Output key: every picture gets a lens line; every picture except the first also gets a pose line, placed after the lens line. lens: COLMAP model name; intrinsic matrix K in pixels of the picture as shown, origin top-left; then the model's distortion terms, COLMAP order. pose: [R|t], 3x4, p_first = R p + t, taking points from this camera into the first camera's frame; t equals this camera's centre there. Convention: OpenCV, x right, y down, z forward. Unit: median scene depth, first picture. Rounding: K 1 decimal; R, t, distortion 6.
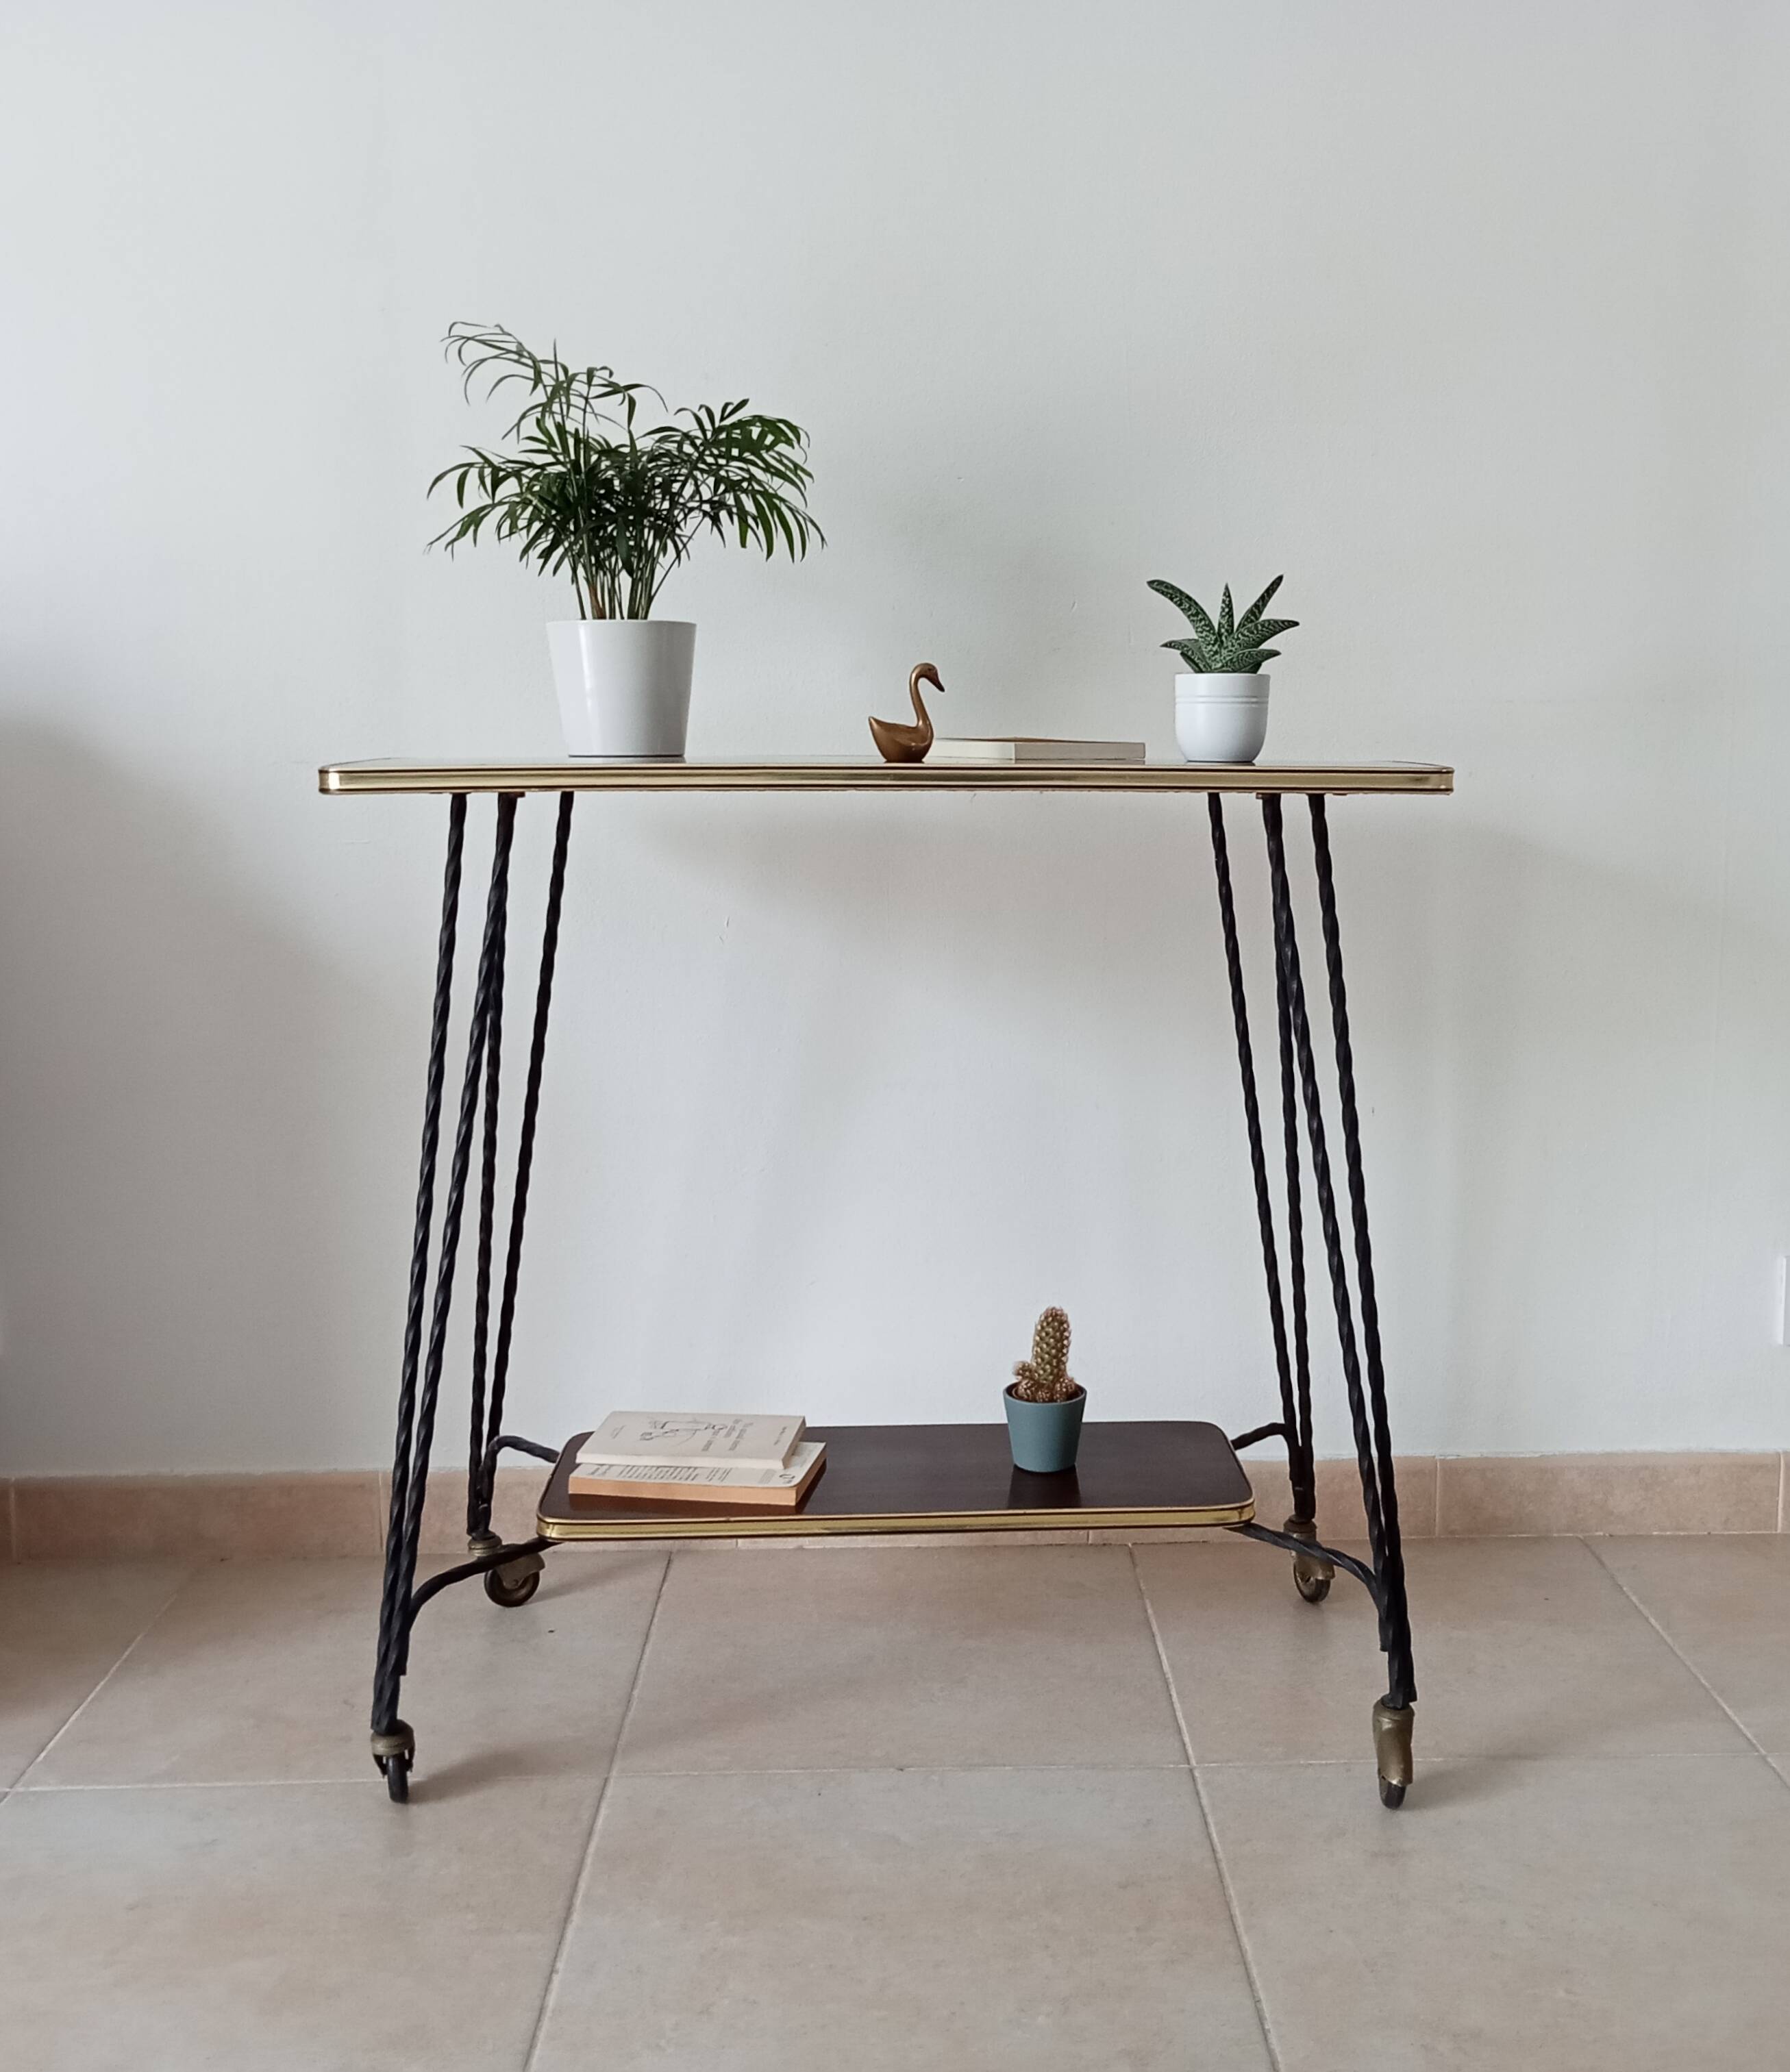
lens RADIAL K [[2050.8, 0, 973.9], [0, 2050.8, 1043.9], [0, 0, 1]] dist [0.016433, -0.020537]
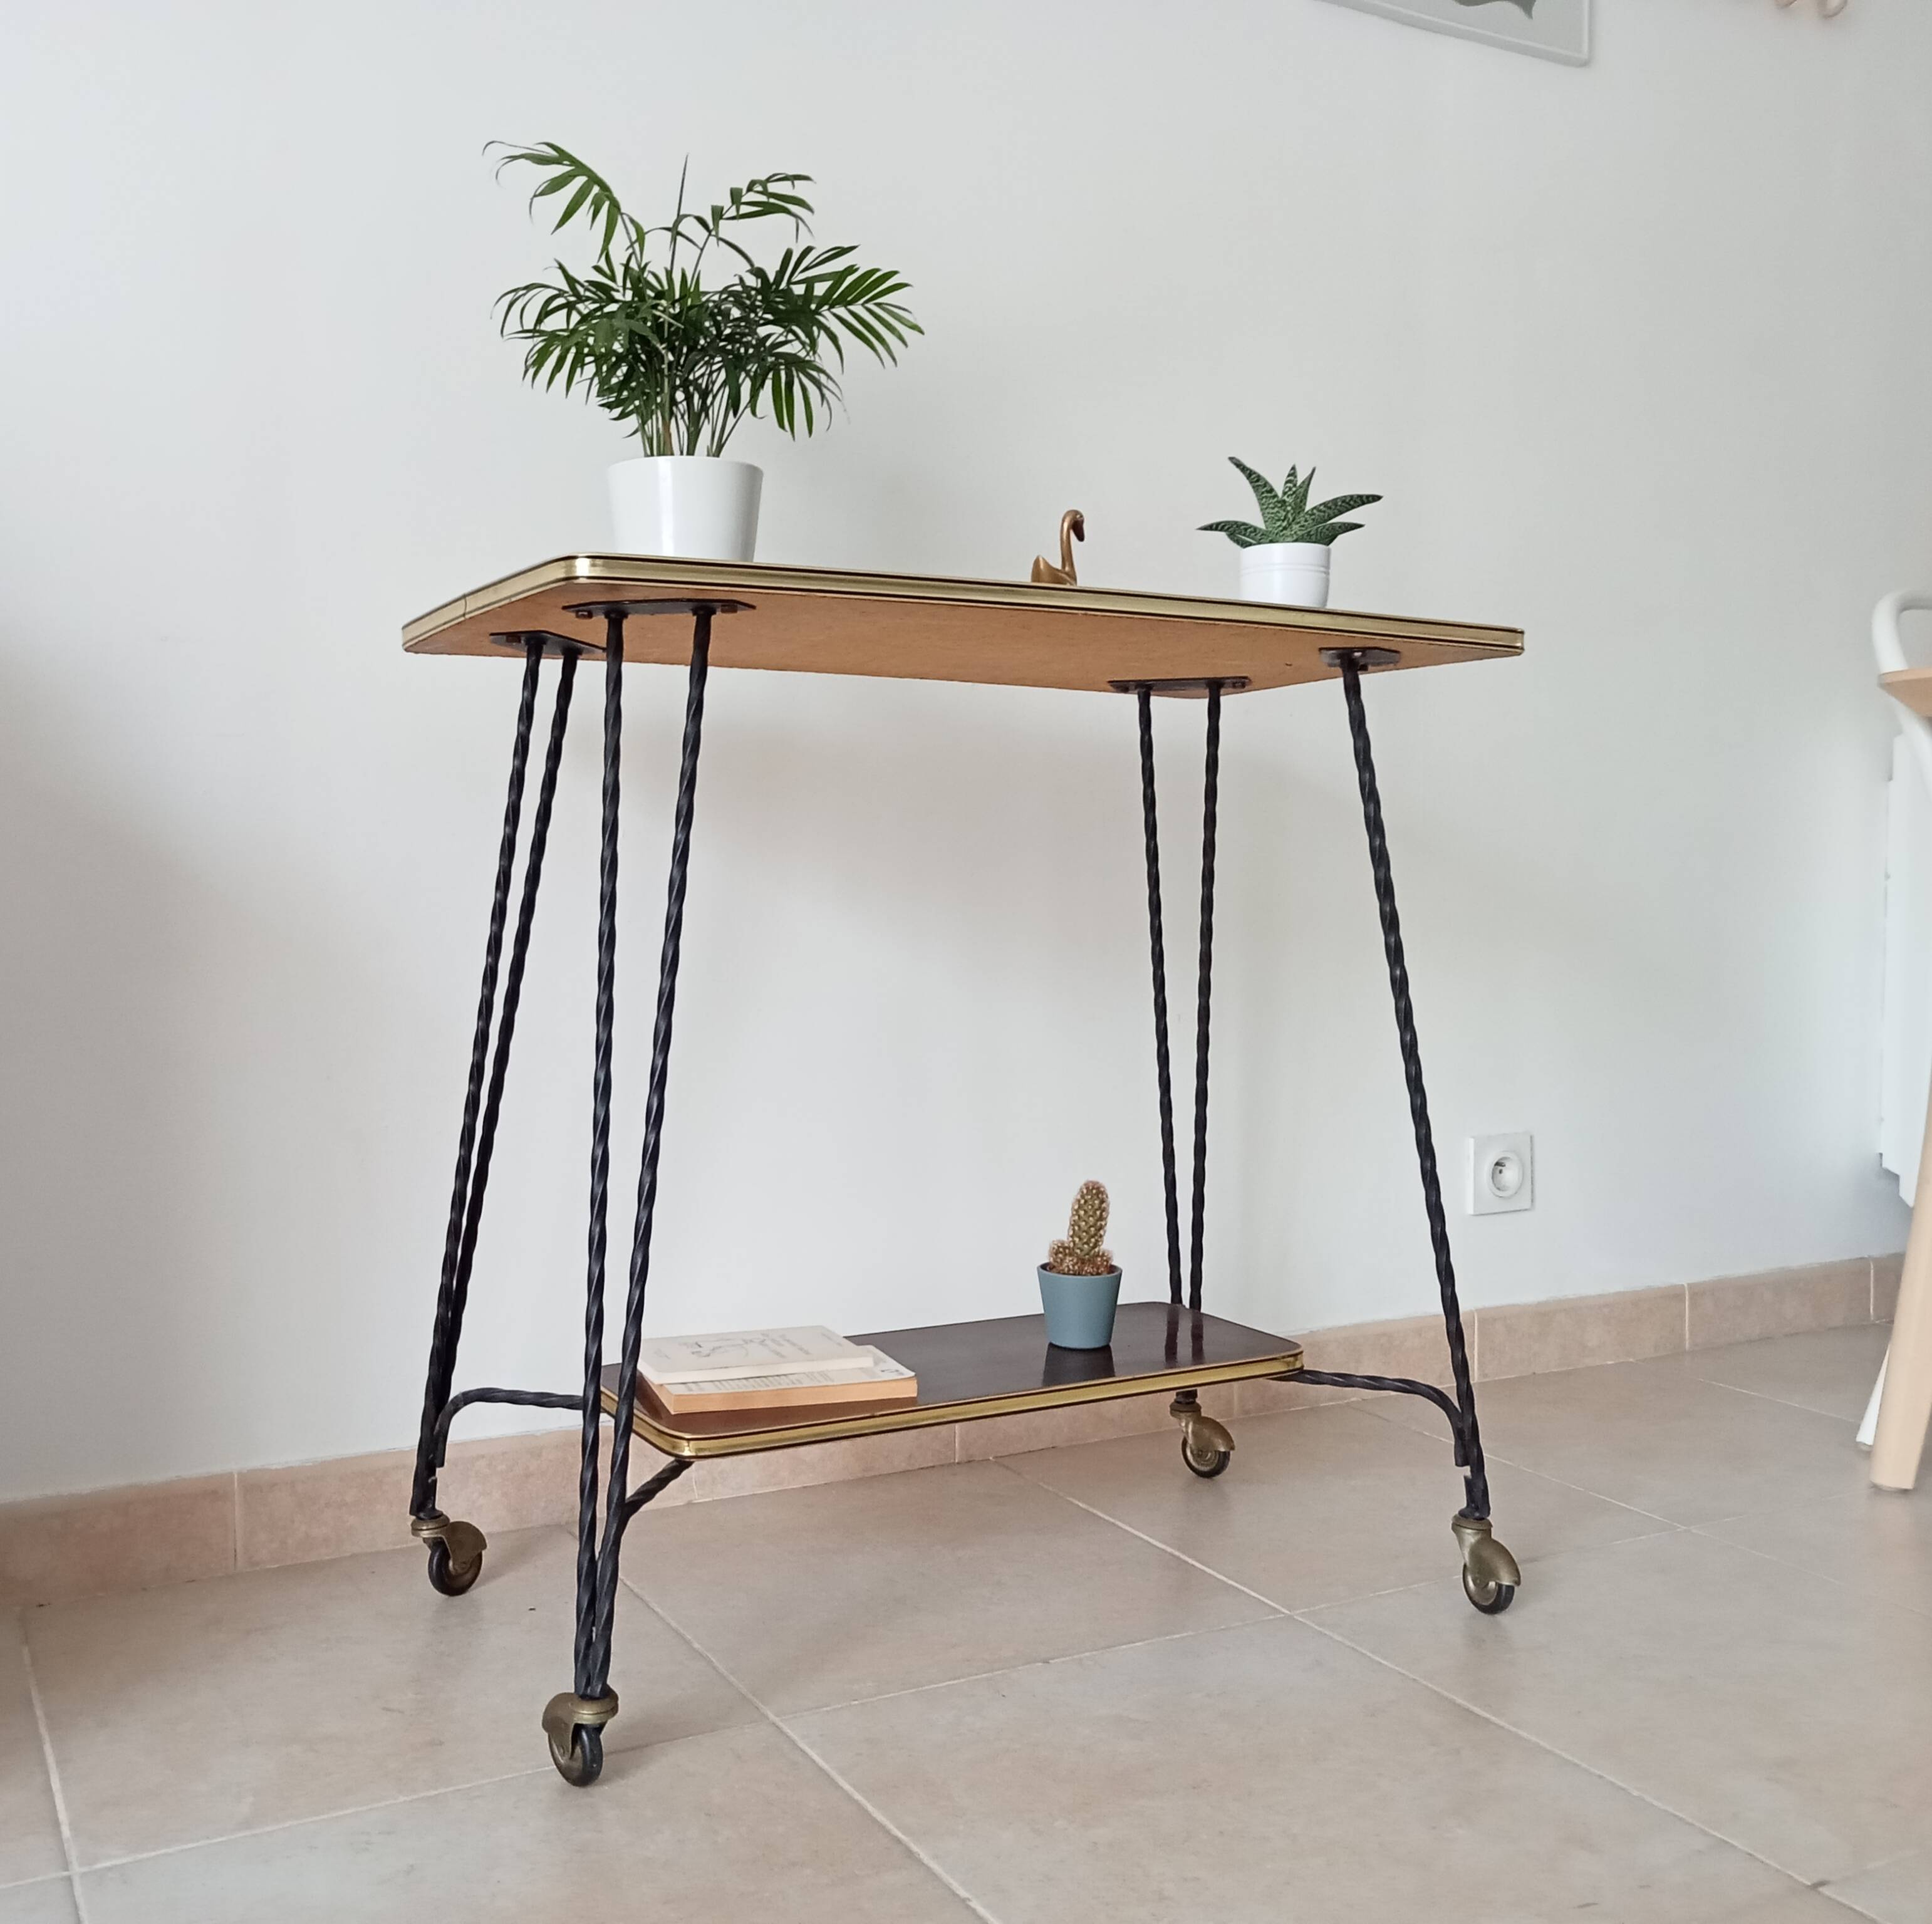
lens RADIAL K [[1881.8, 0, 800.2], [0, 1881.8, 963.0], [0, 0, 1]] dist [0.025691, -0.017877]
pose [[0.915253, -0.014854, 0.402606, -0.483305], [0.055955, 0.994322, -0.090519, 0.103260], [-0.398975, 0.105376, 0.910887, 0.216160]]
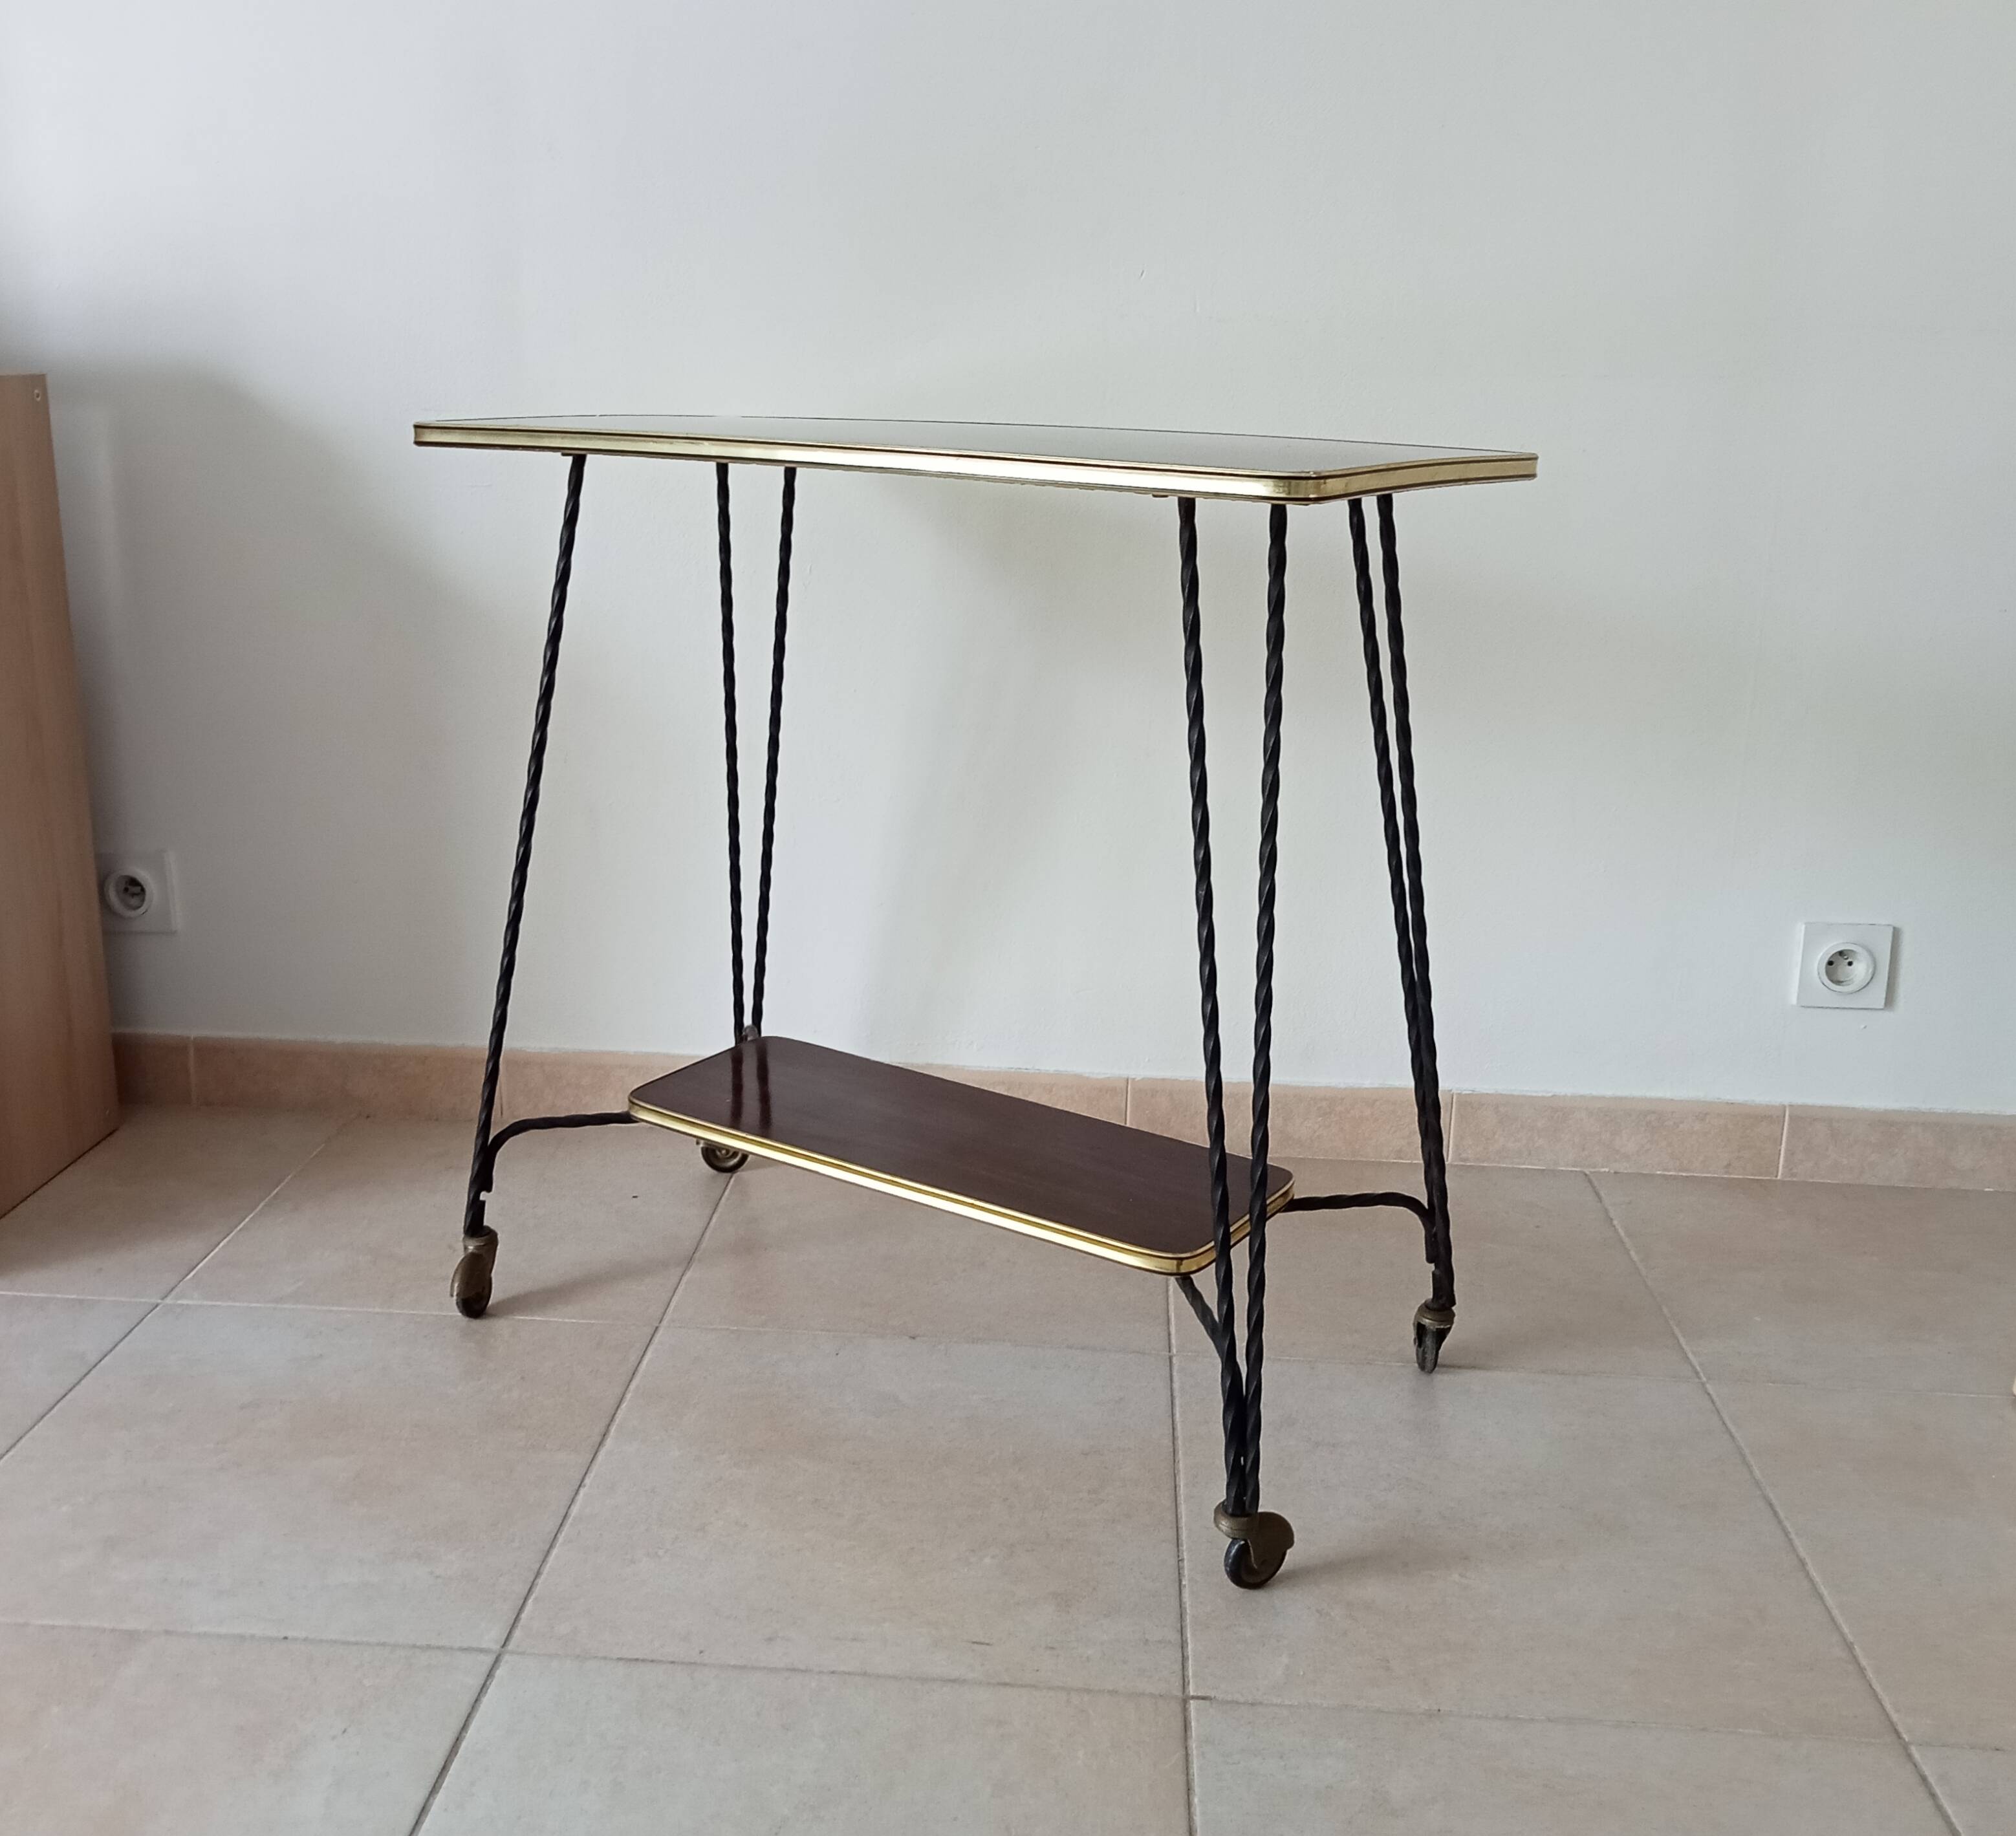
lens RADIAL K [[1927.3, 0, 982.3], [0, 1927.3, 880.3], [0, 0, 1]] dist [0.010131, 0.011820]
pose [[0.993866, 0.048076, -0.099595, 0.095885], [-0.036367, 0.992558, 0.116219, -0.022129], [0.104441, -0.111884, 0.988218, -0.018320]]
